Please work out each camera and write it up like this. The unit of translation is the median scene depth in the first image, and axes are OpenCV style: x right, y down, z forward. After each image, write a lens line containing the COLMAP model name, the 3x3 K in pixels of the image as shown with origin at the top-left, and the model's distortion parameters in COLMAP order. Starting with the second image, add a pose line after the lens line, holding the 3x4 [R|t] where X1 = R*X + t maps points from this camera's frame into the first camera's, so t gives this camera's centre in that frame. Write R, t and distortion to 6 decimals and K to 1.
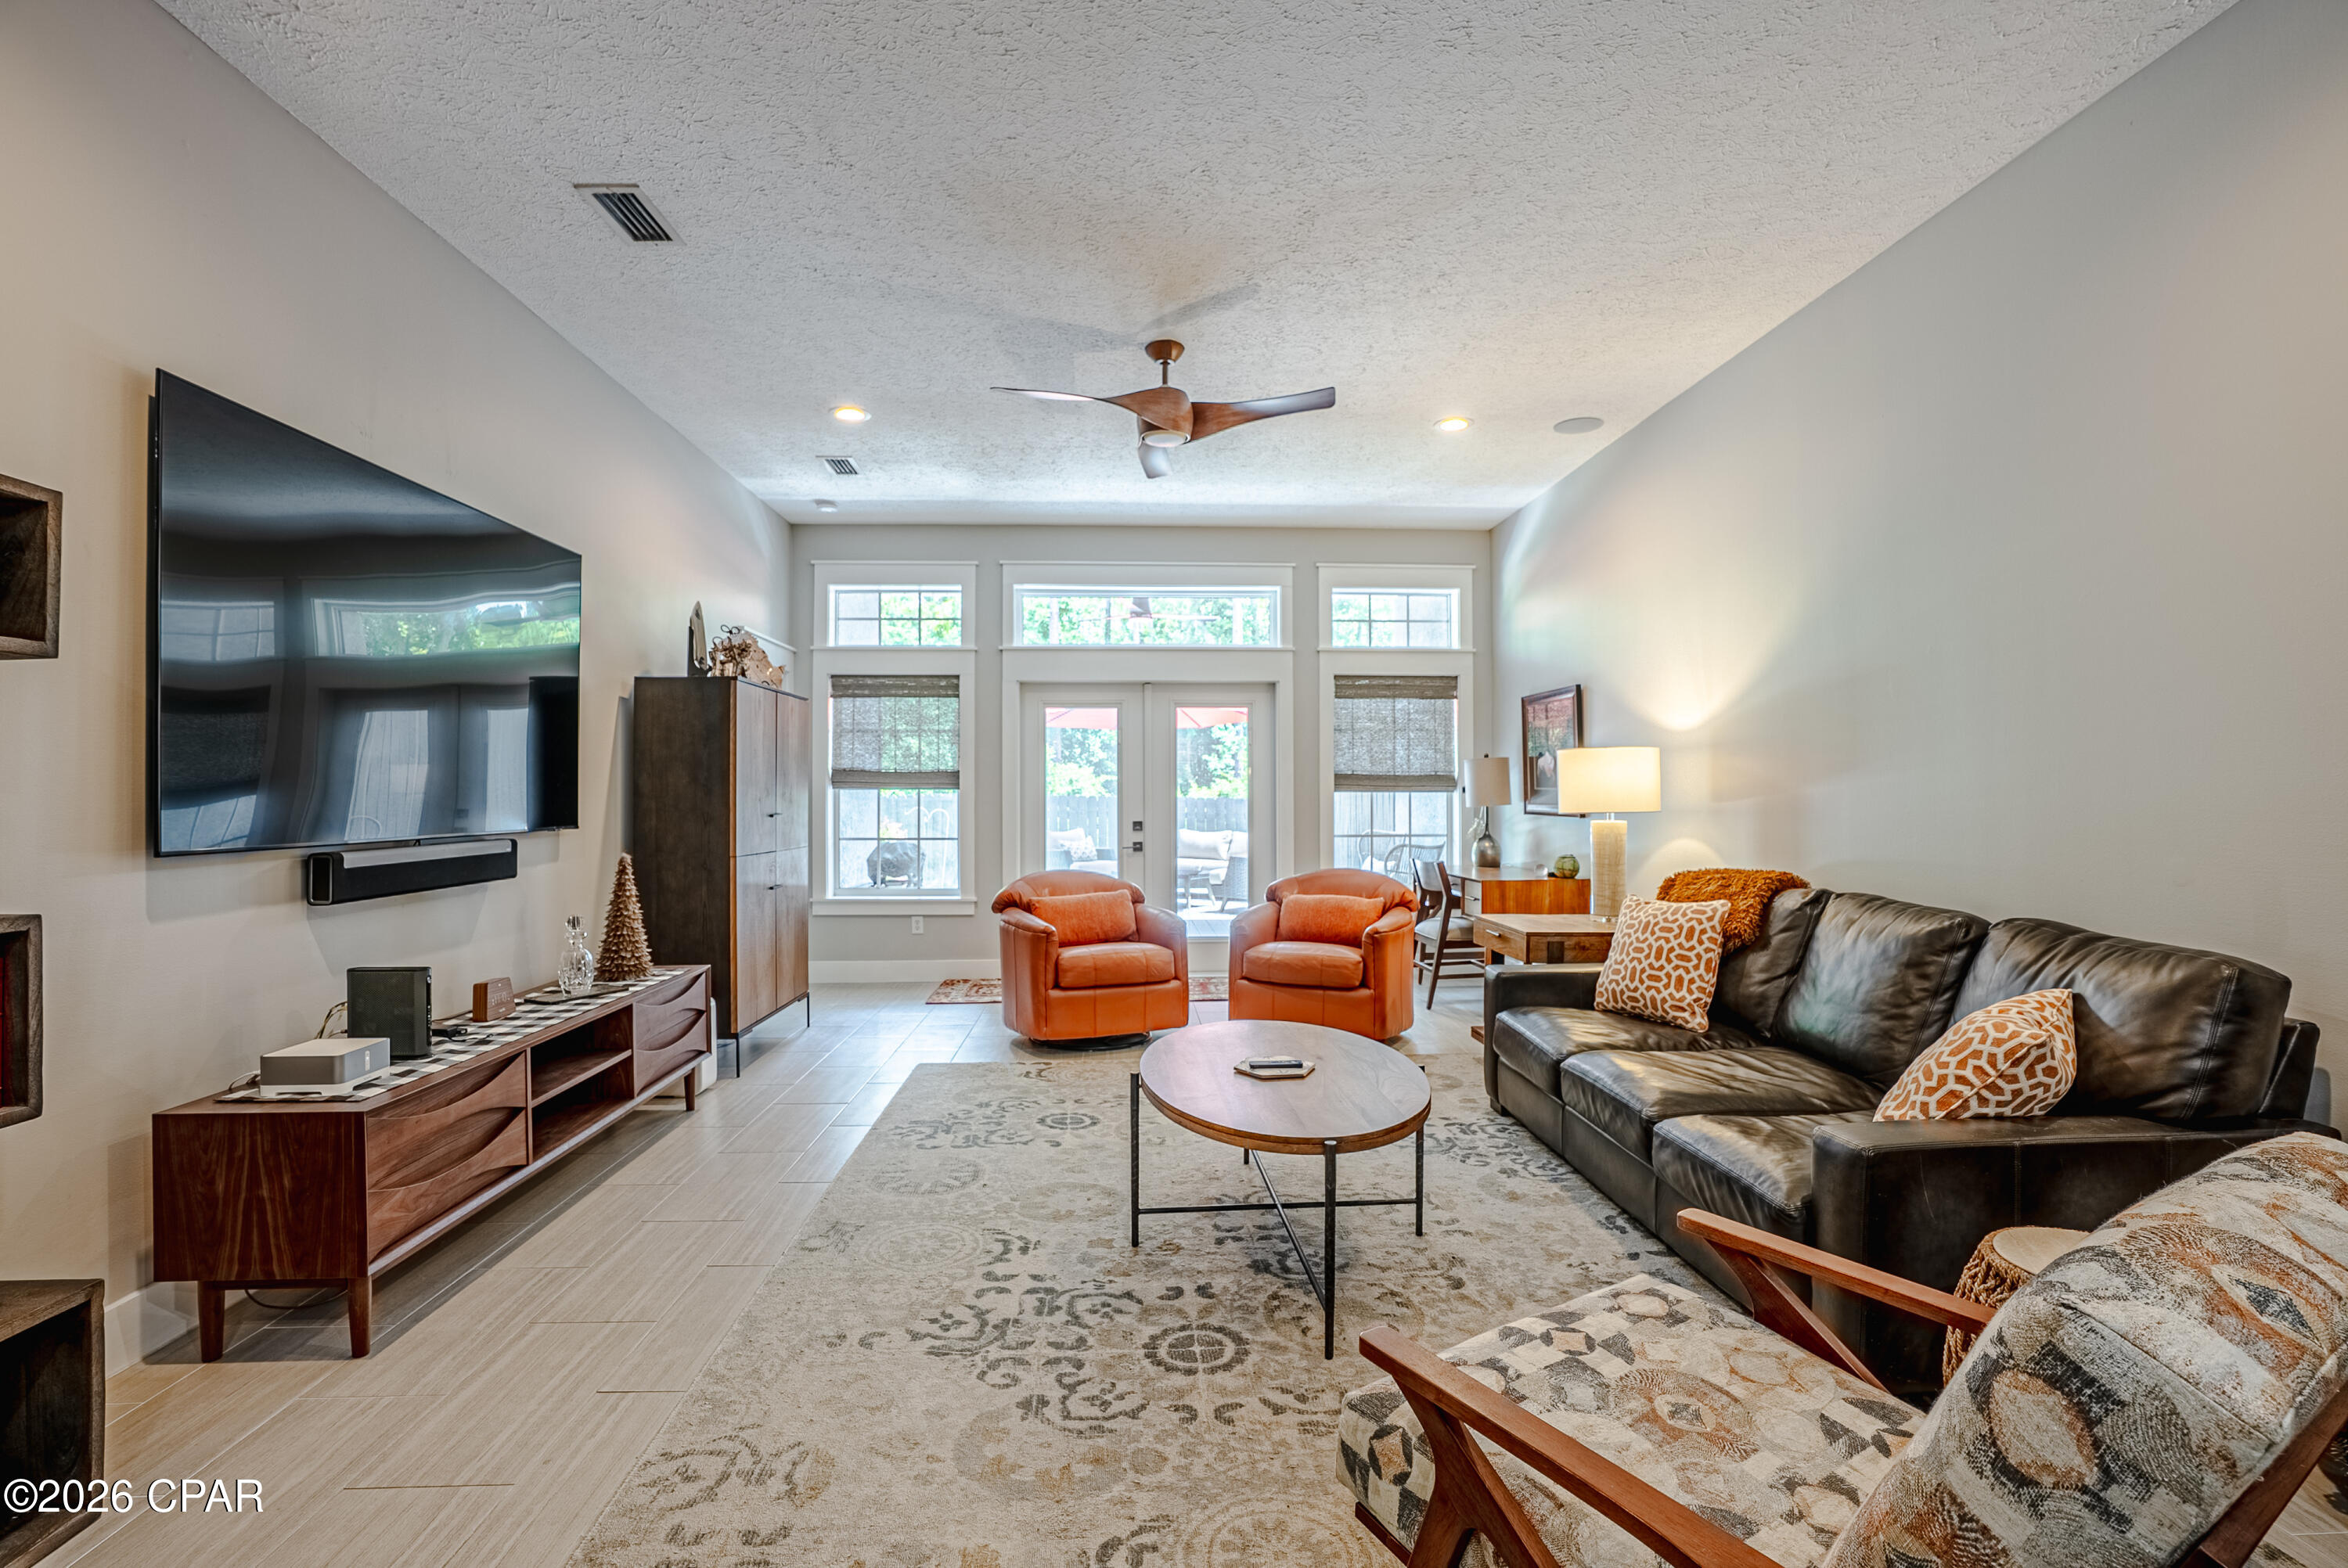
lens RADIAL K [[1082.2, 0, 1174.0], [0, 1082.2, 784.0], [0, 0, 1]] dist [-0.067122, 0.000083]
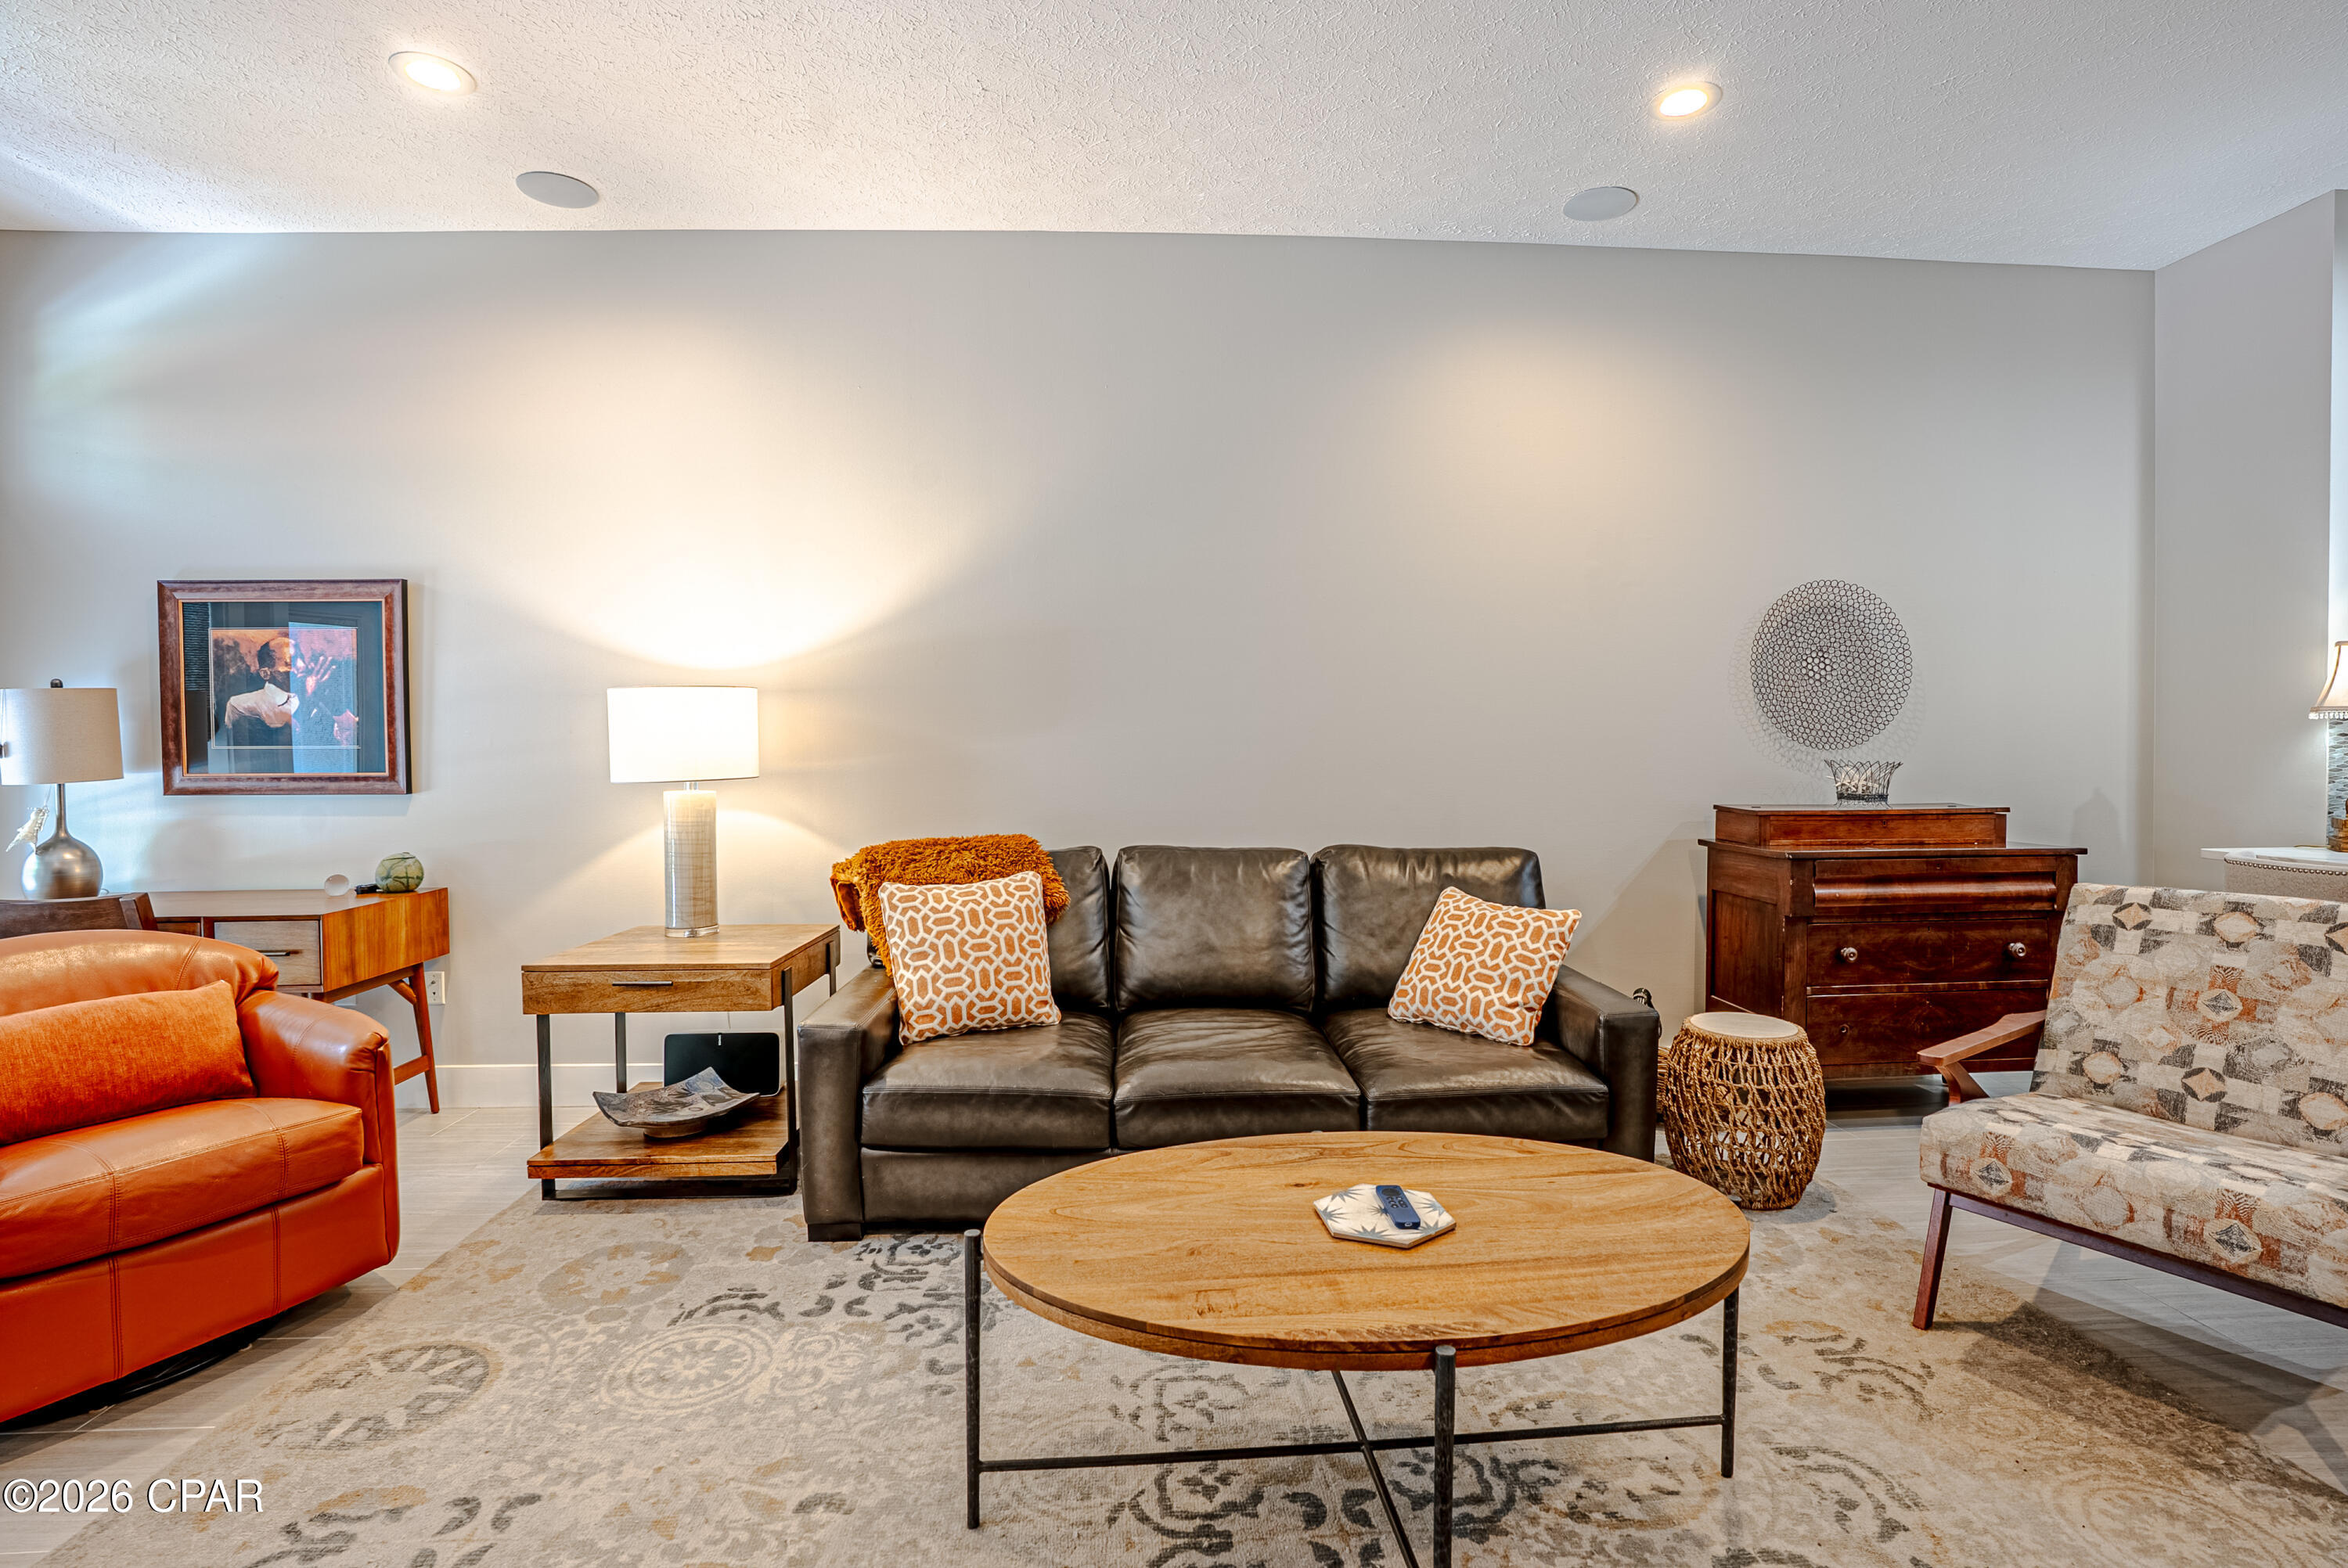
lens RADIAL K [[1092.1, 0, 1182.3], [0, 1092.1, 763.5], [0, 0, 1]] dist [-0.058964, 0.020543]
pose [[0.001475, -0.012375, 0.999922, -0.284642], [-0.002637, 0.999920, 0.012379, 0.005536], [-0.999995, -0.002656, 0.001443, 0.639962]]
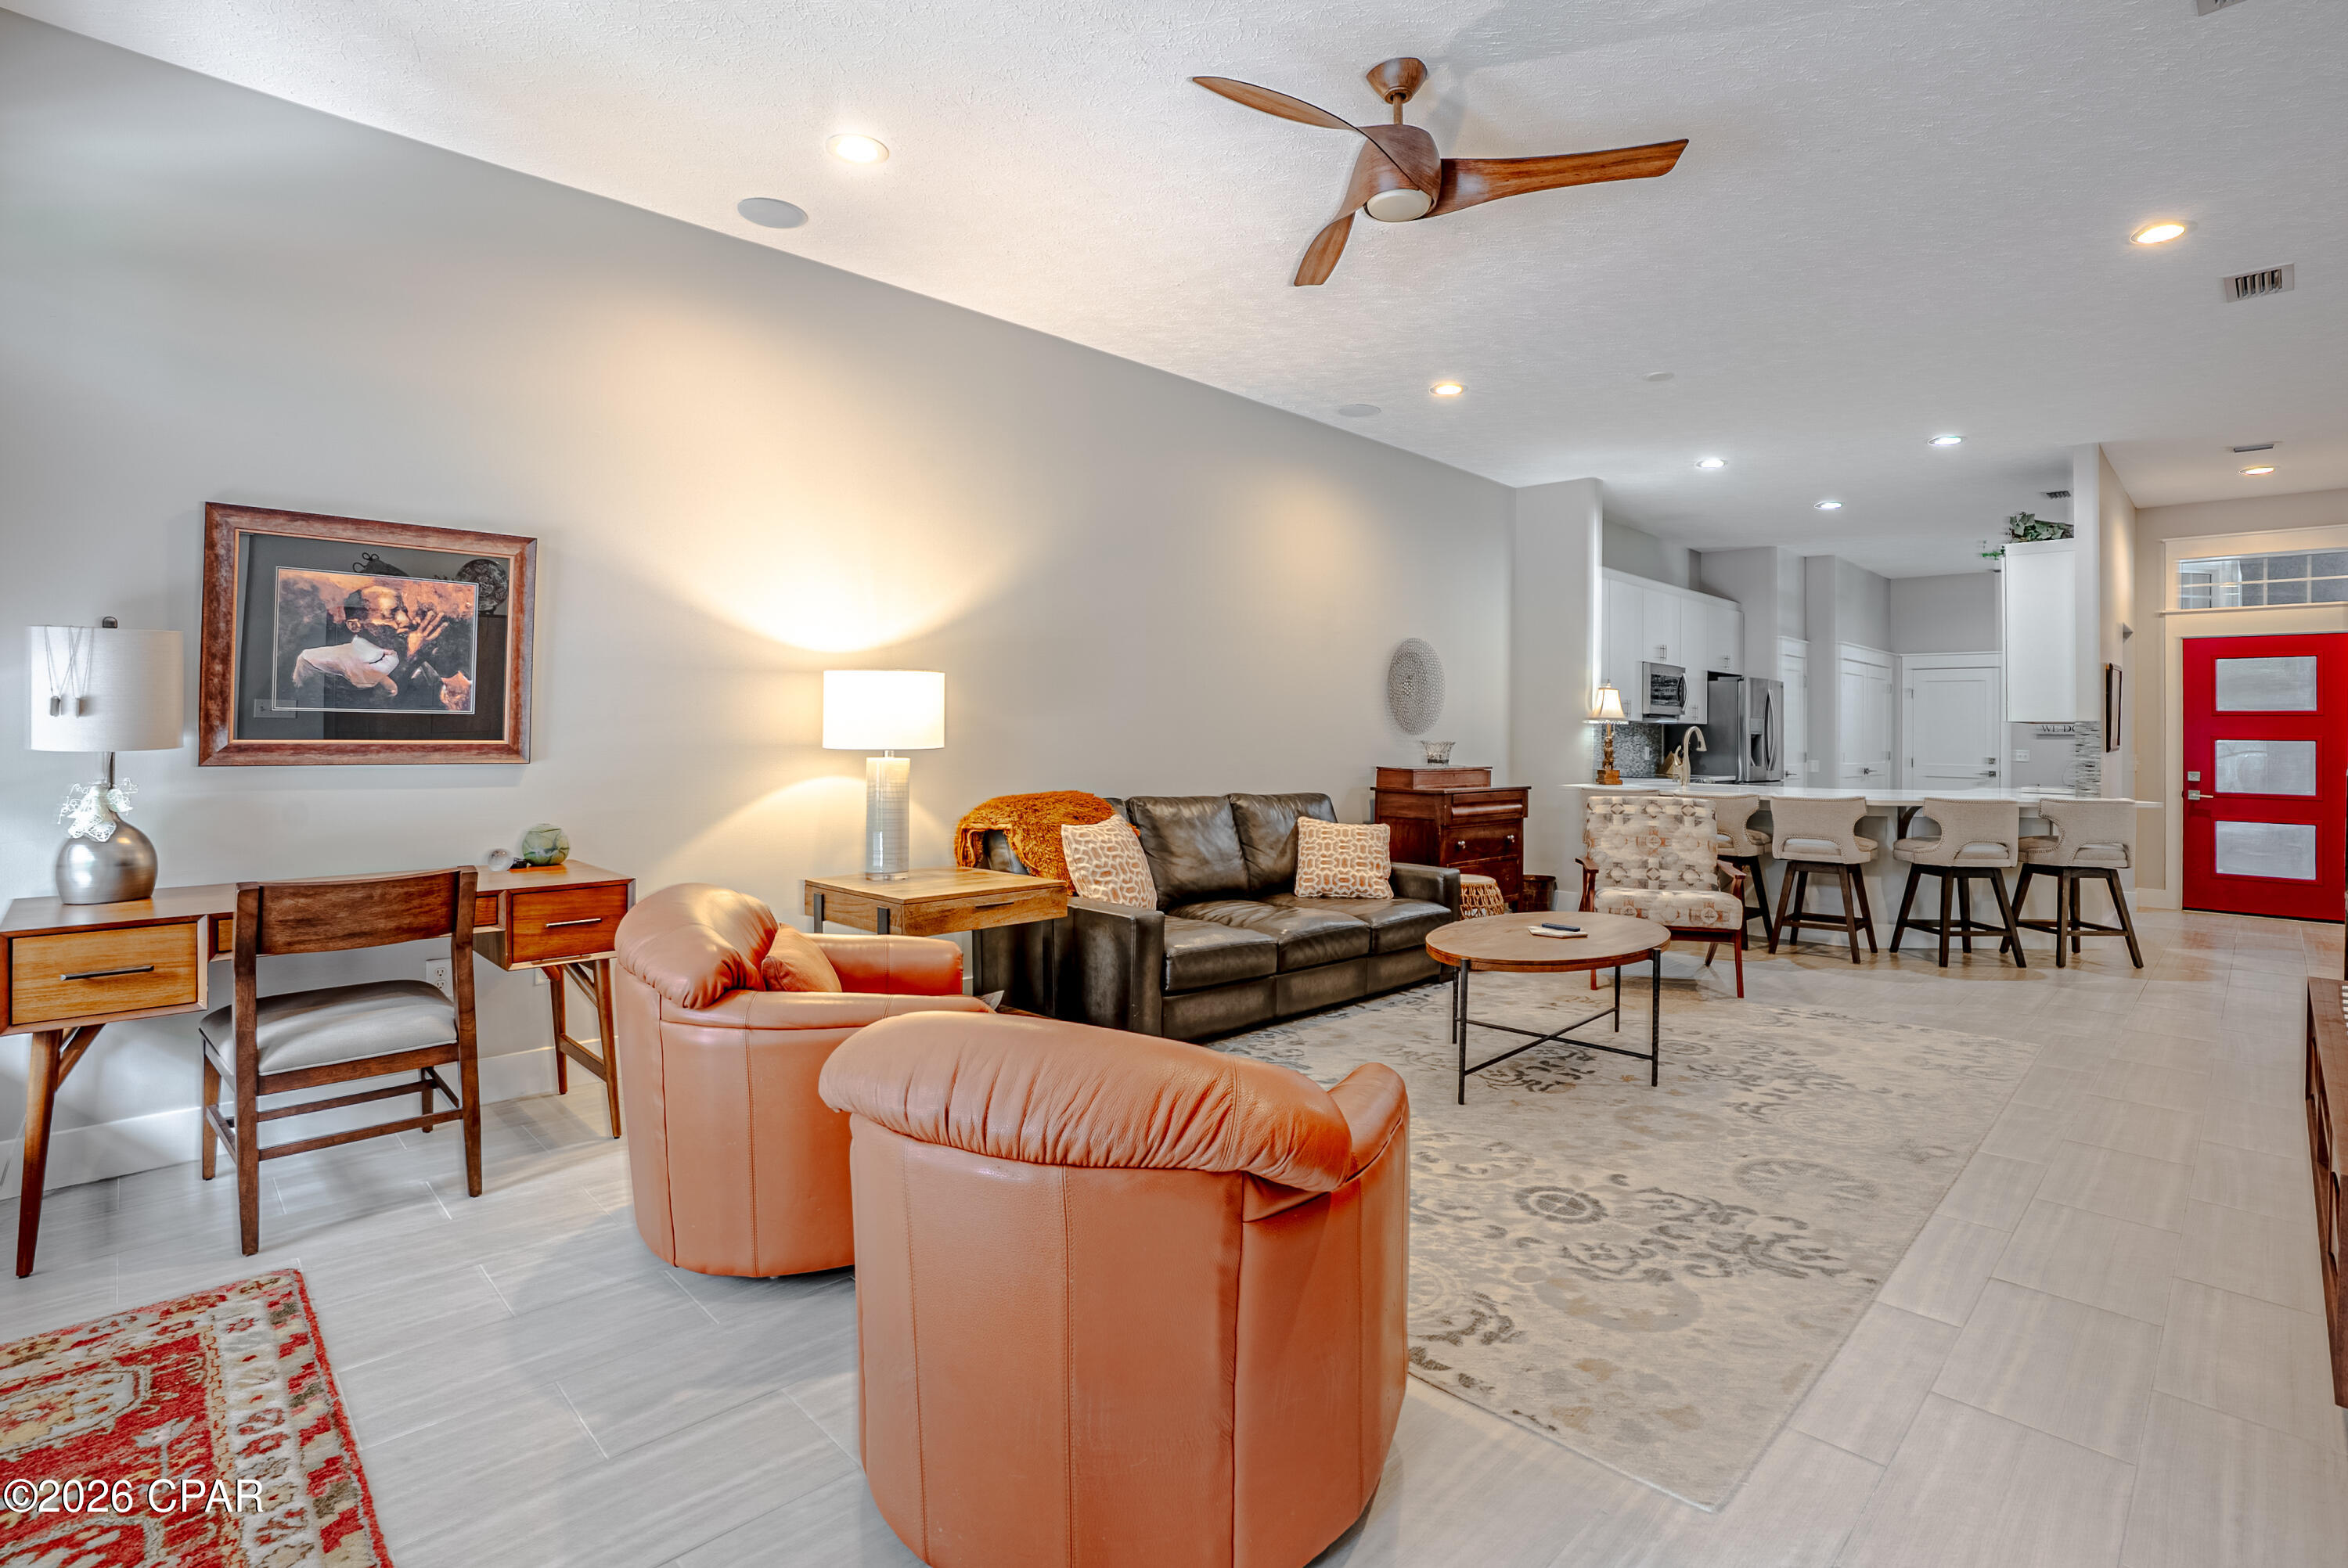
lens RADIAL K [[1122.1, 0, 1181.8], [0, 1122.1, 725.0], [0, 0, 1]] dist [-0.055740, 0.000526]
pose [[-0.665081, 0.000262, 0.746771, -0.373405], [-0.015366, 0.999783, -0.014036, 0.015349], [-0.746613, -0.020810, -0.664933, 1.329824]]
